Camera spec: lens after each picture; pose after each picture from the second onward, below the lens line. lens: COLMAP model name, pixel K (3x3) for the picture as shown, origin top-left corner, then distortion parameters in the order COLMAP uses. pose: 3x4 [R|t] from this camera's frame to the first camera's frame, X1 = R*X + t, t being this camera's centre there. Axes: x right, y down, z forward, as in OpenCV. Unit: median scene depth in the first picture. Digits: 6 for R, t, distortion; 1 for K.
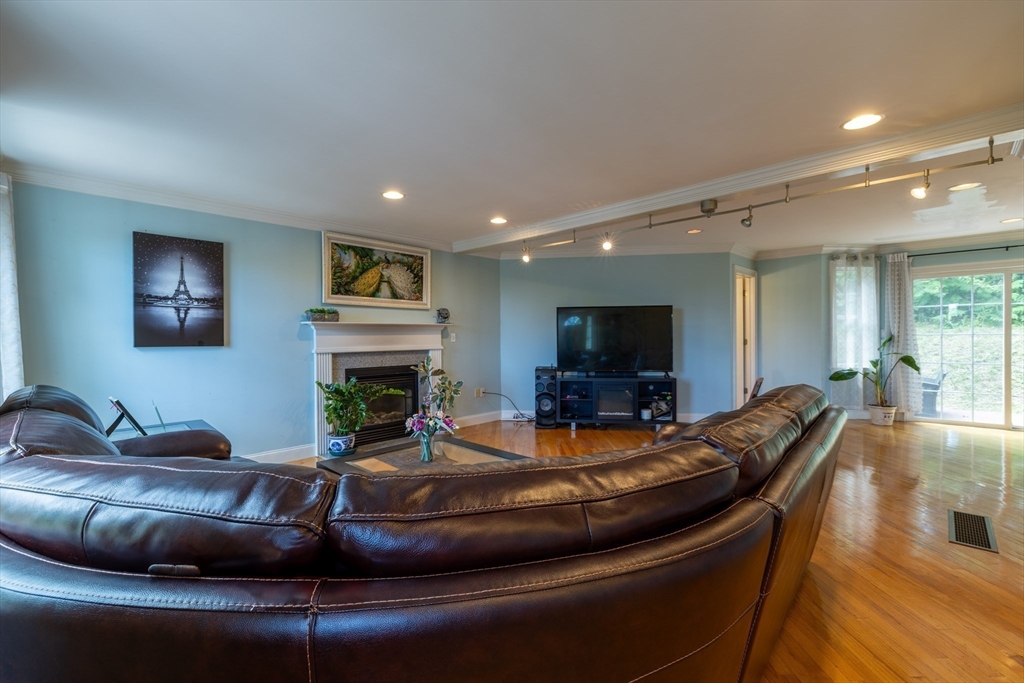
lens RADIAL K [[441.9, 0, 510.7], [0, 441.9, 337.2], [0, 0, 1]] dist [0.000207, 0.000846]
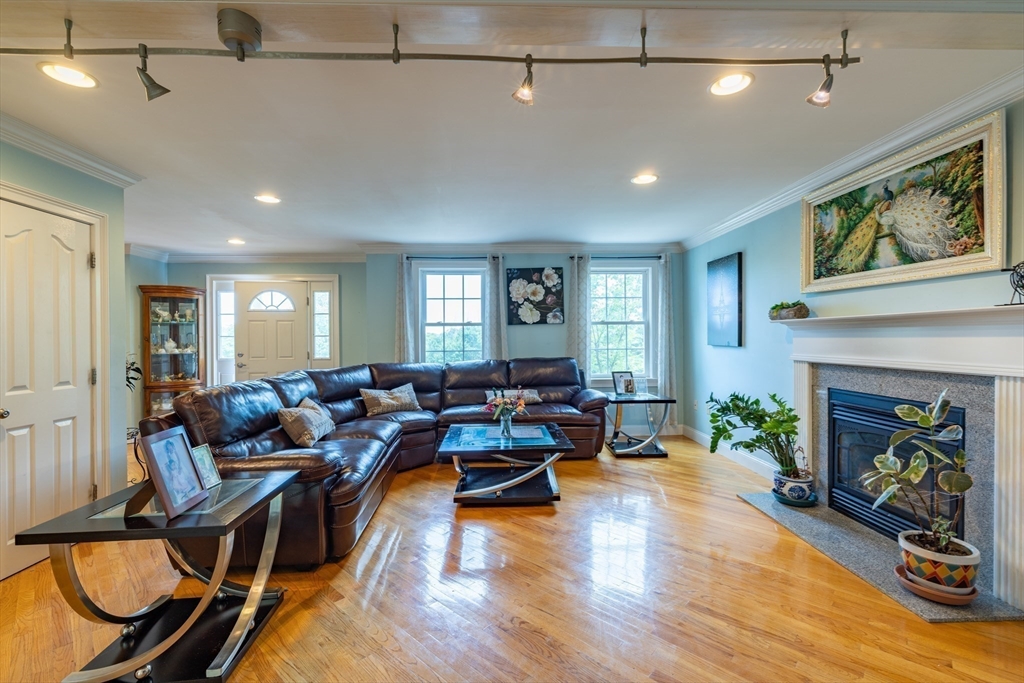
lens RADIAL K [[441.9, 0, 509.0], [0, 441.9, 340.6], [0, 0, 1]] dist [0.000207, 0.000846]
pose [[-0.687747, 0.015881, -0.725777, 0.411291], [0.007170, 0.999861, 0.015085, -0.012052], [0.725915, 0.005170, -0.687765, 1.036838]]
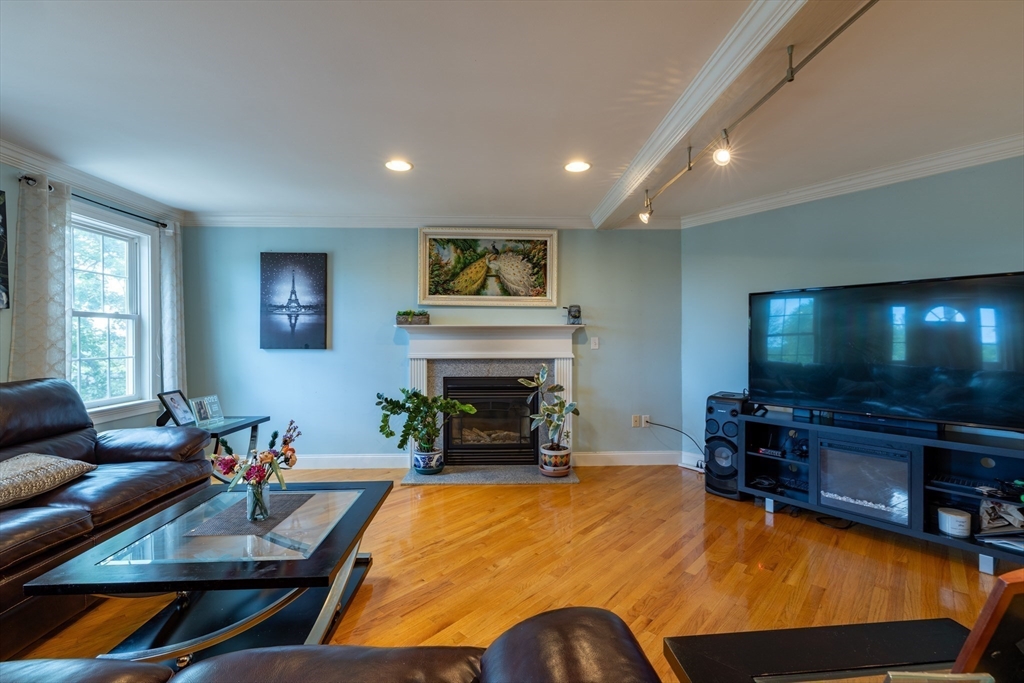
lens RADIAL K [[441.9, 0, 513.1], [0, 441.9, 338.0], [0, 0, 1]] dist [0.000207, 0.000846]
pose [[0.723863, 0.004333, -0.689930, 0.325463], [-0.007456, 0.999971, -0.001543, -0.006542], [0.689903, 0.006261, 0.723874, 0.417022]]
